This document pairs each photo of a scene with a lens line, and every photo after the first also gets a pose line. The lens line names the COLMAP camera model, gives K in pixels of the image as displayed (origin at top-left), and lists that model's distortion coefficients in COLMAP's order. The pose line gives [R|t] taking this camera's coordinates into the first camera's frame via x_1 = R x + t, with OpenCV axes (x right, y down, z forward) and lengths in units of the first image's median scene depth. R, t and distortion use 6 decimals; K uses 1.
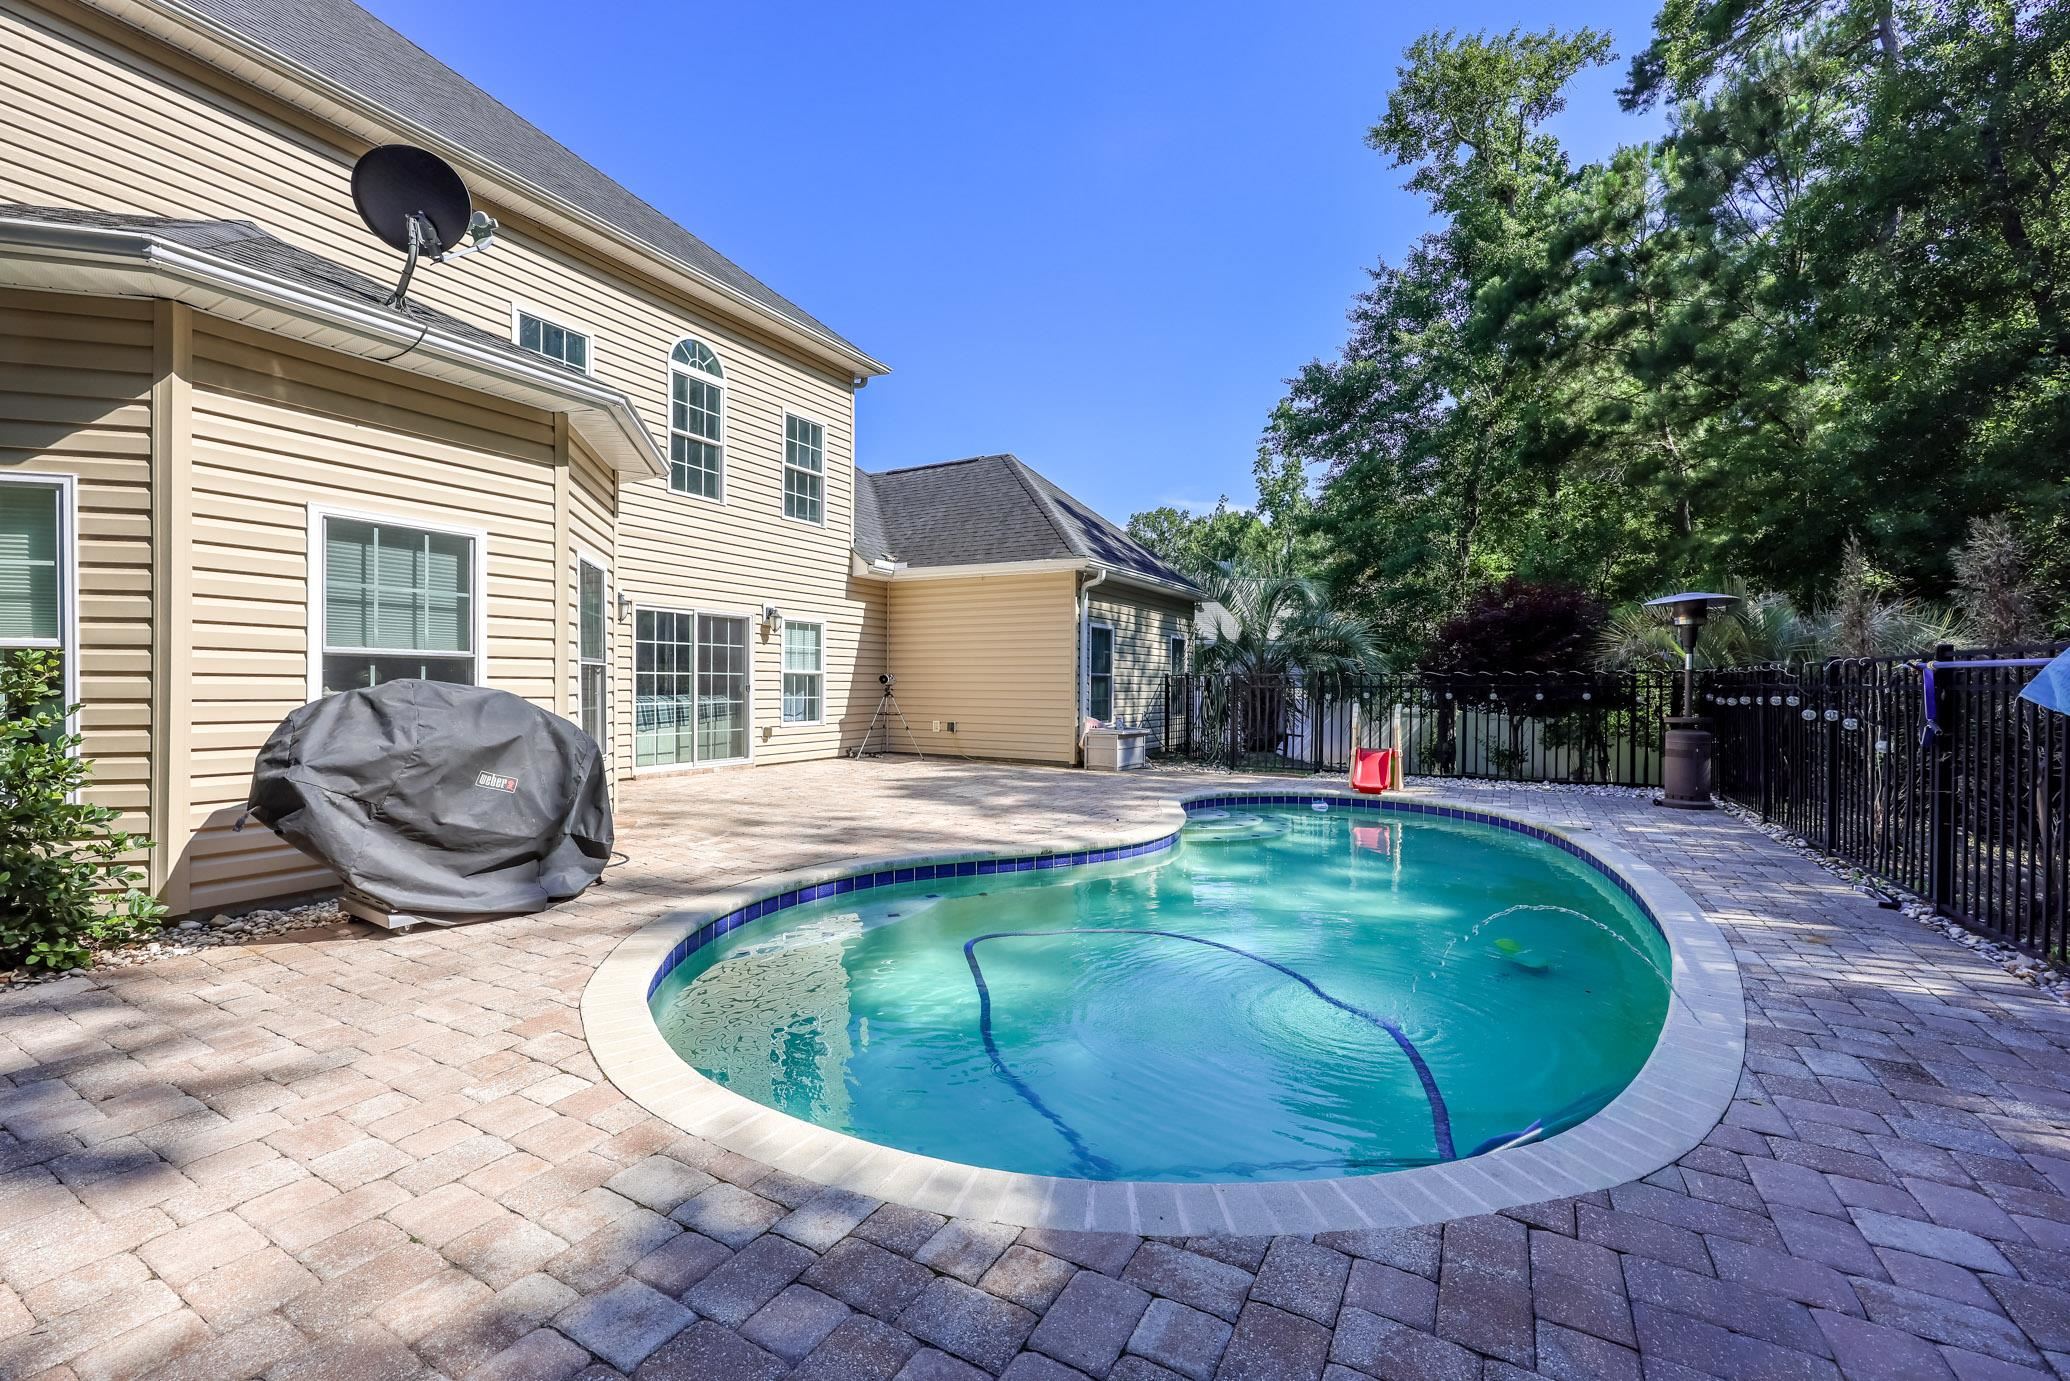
lens RADIAL K [[860.3, 0, 1033.2], [0, 860.3, 696.1], [0, 0, 1]] dist [0.001238, 0.000163]
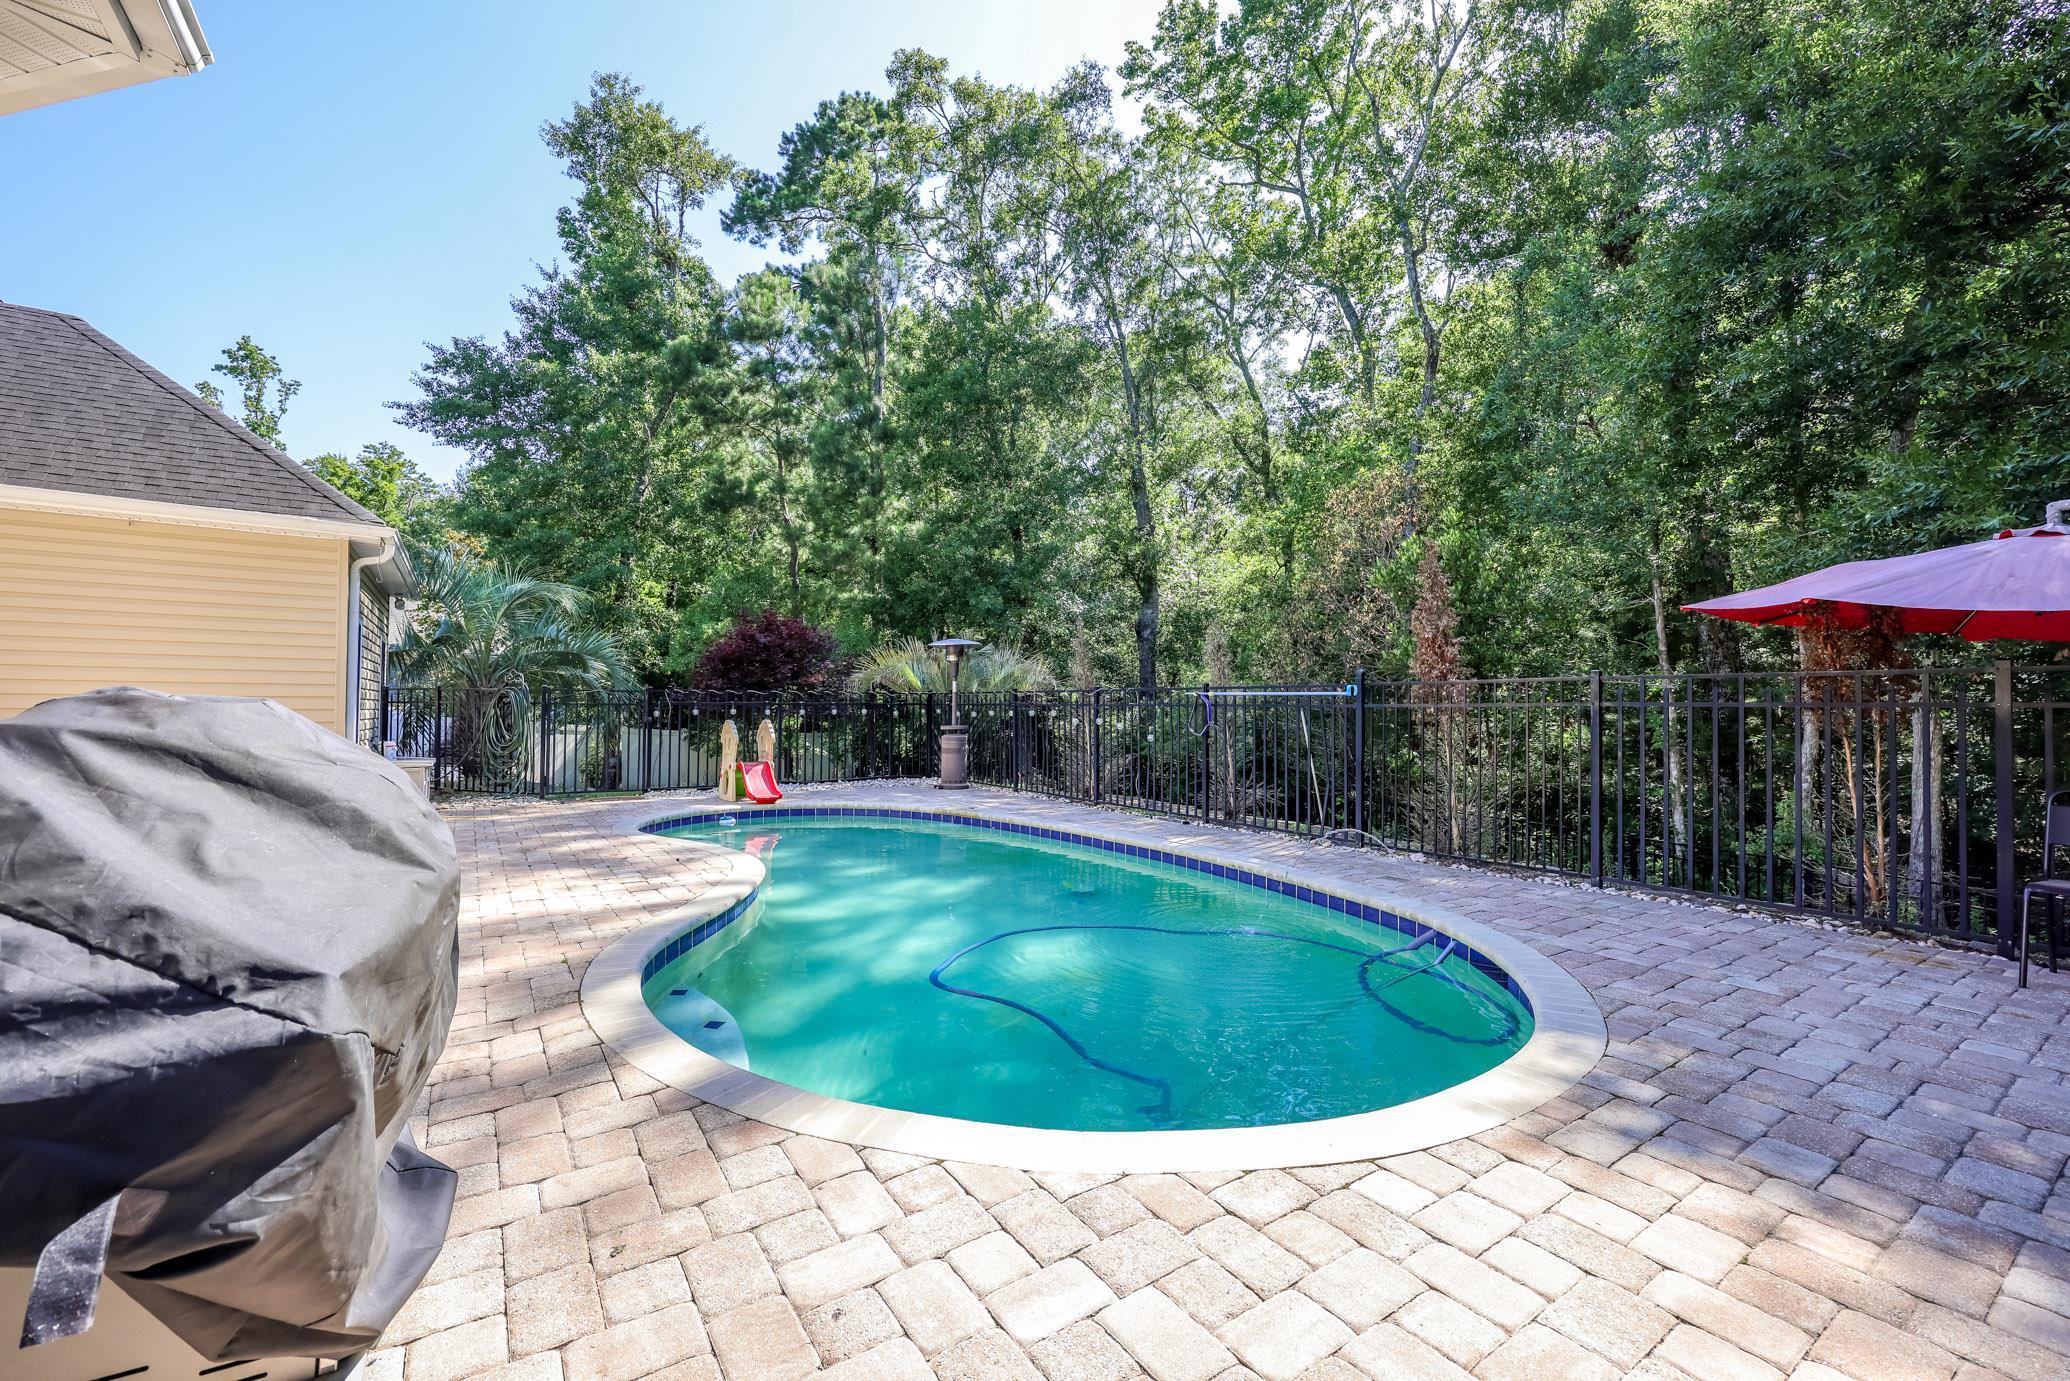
lens RADIAL K [[821.2, 0, 1033.6], [0, 821.2, 696.0], [0, 0, 1]] dist [-0.009557, 0.000074]
pose [[0.458534, 0.008772, 0.888634, -0.357555], [0.008807, 0.999857, -0.014415, -0.002742], [-0.888633, 0.014436, 0.458391, 0.238934]]
